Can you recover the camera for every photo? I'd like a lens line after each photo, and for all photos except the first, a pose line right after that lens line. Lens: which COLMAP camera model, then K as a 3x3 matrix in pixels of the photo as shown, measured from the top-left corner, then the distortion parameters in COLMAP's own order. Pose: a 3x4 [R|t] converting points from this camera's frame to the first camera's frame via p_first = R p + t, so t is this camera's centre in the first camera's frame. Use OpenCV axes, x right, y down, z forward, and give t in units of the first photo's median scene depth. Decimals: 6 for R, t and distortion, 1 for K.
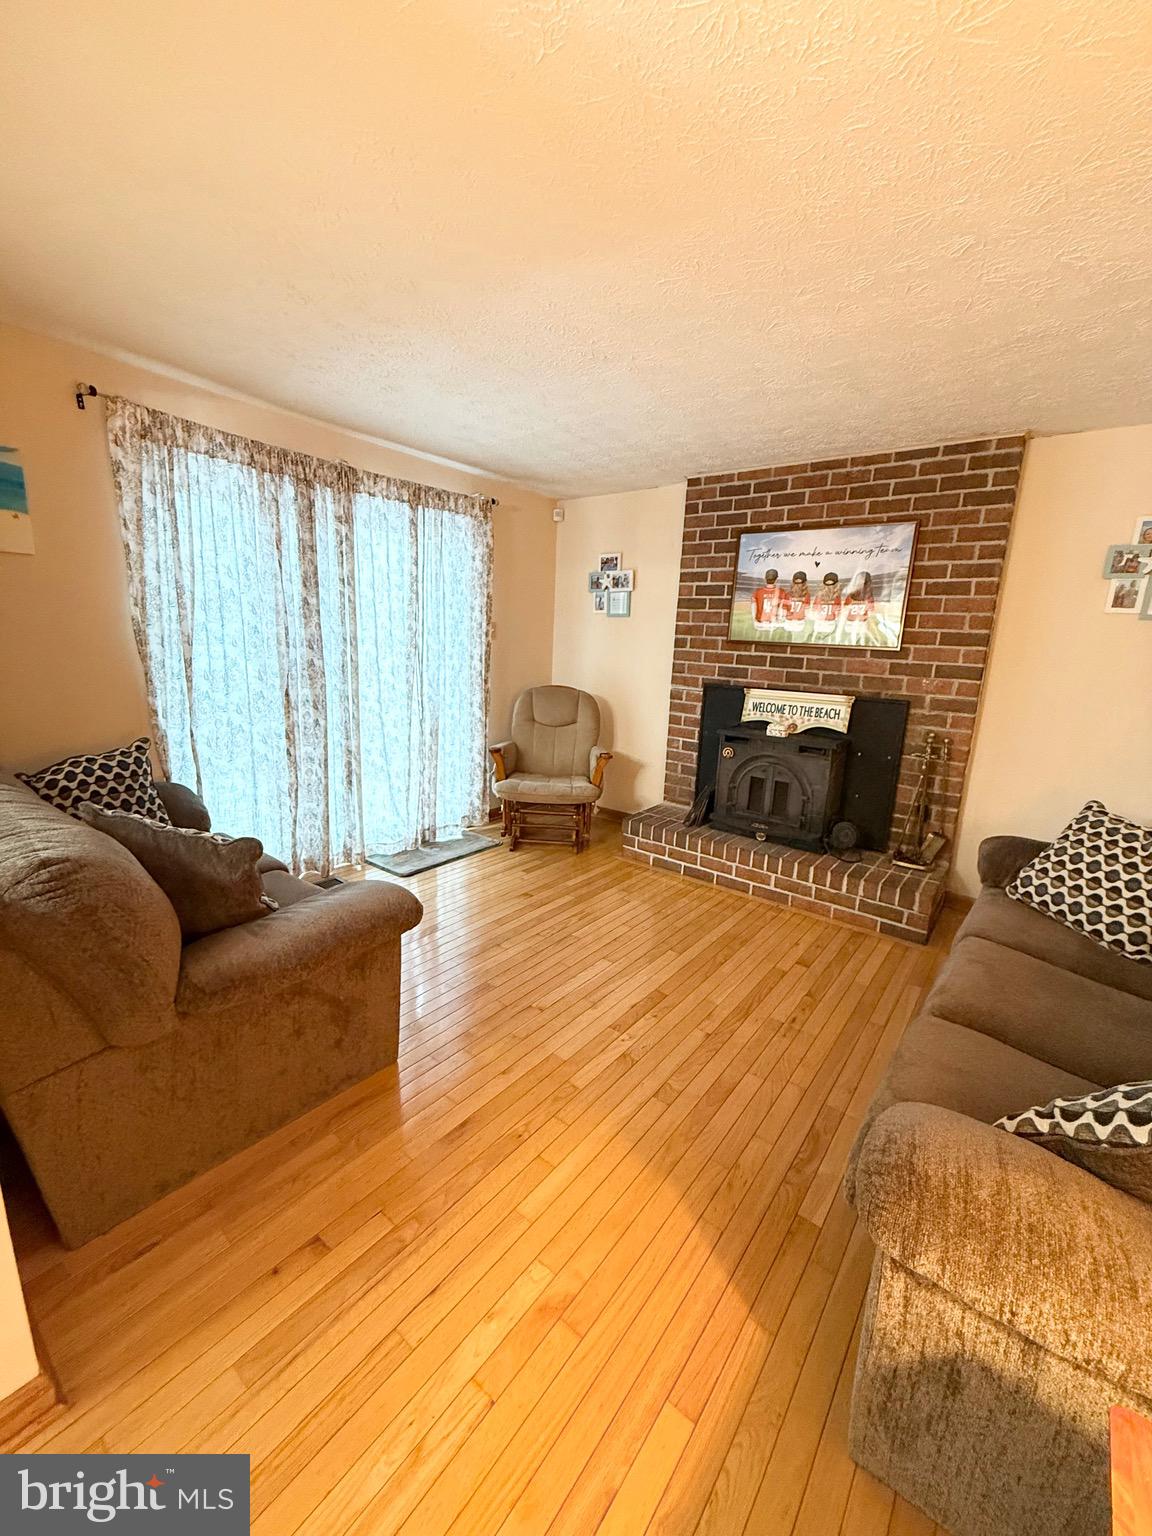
lens RADIAL K [[615.5, 0, 576.3], [0, 615.5, 765.8], [0, 0, 1]] dist [-0.002227, -0.000017]
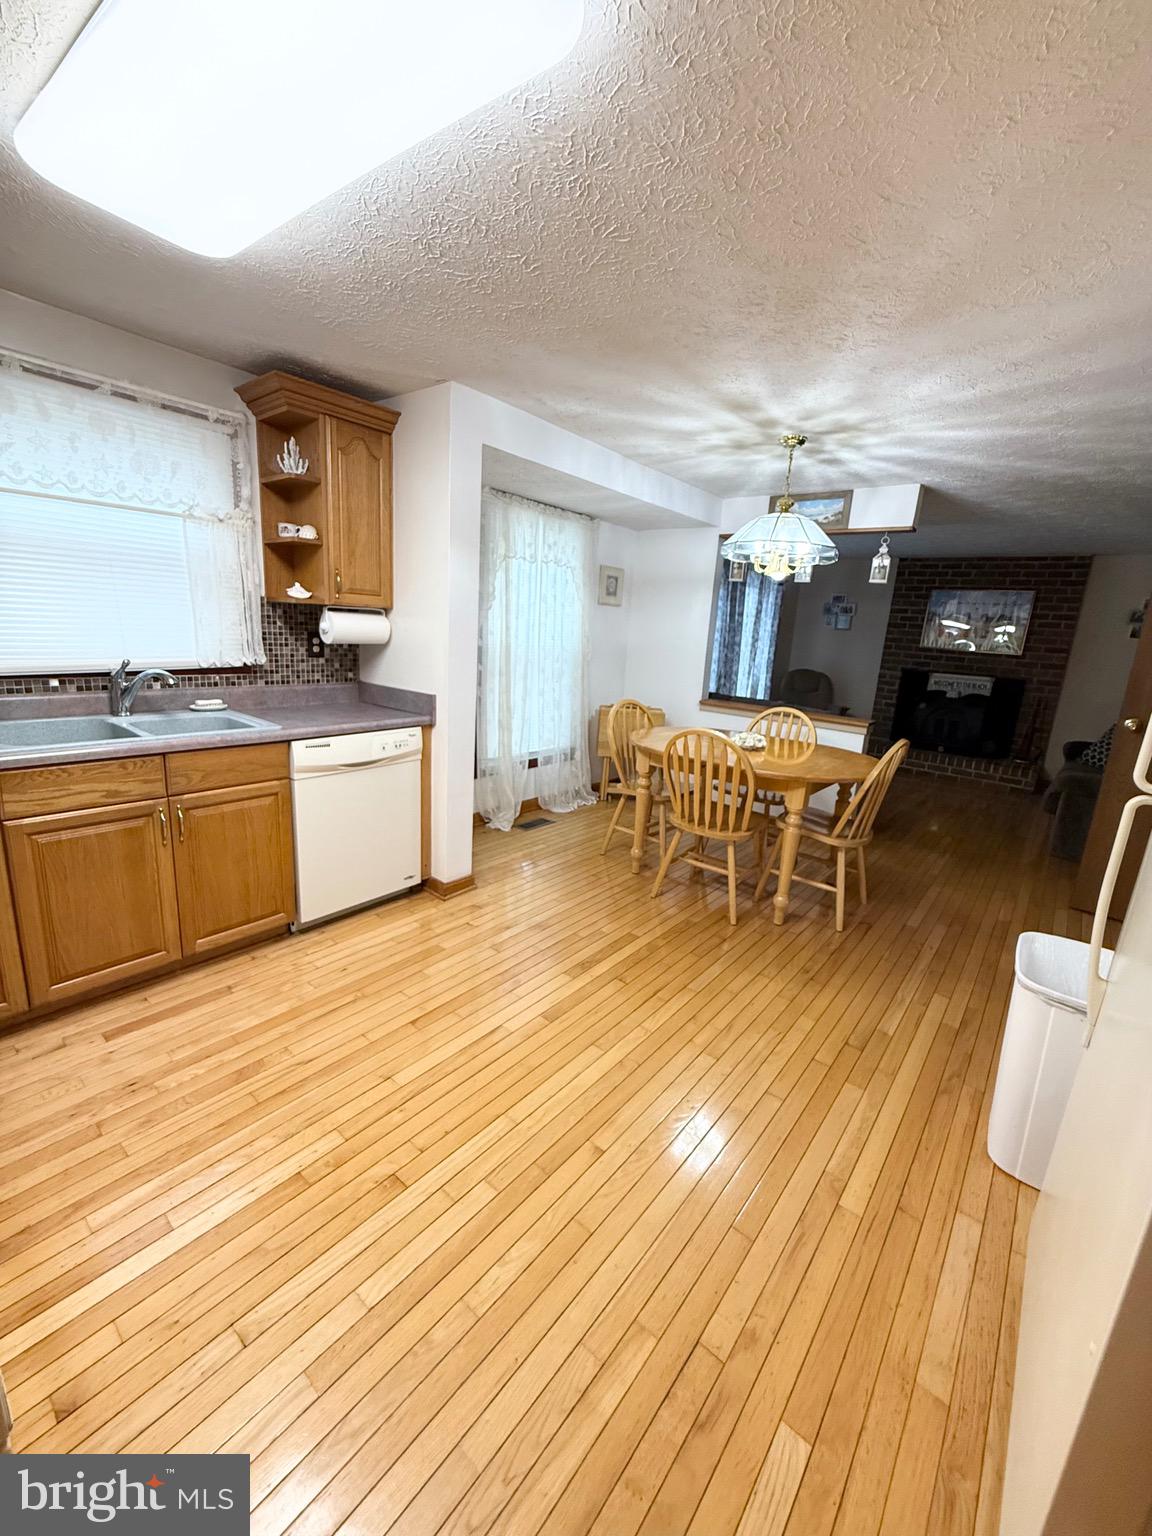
lens RADIAL K [[615.5, 0, 581.0], [0, 615.5, 767.9], [0, 0, 1]] dist [-0.002227, -0.000017]
pose [[0.999455, 0.026503, -0.019670, -0.848632], [-0.026065, 0.999414, 0.022190, 0.170688], [0.020246, -0.021666, 0.999560, -1.023162]]
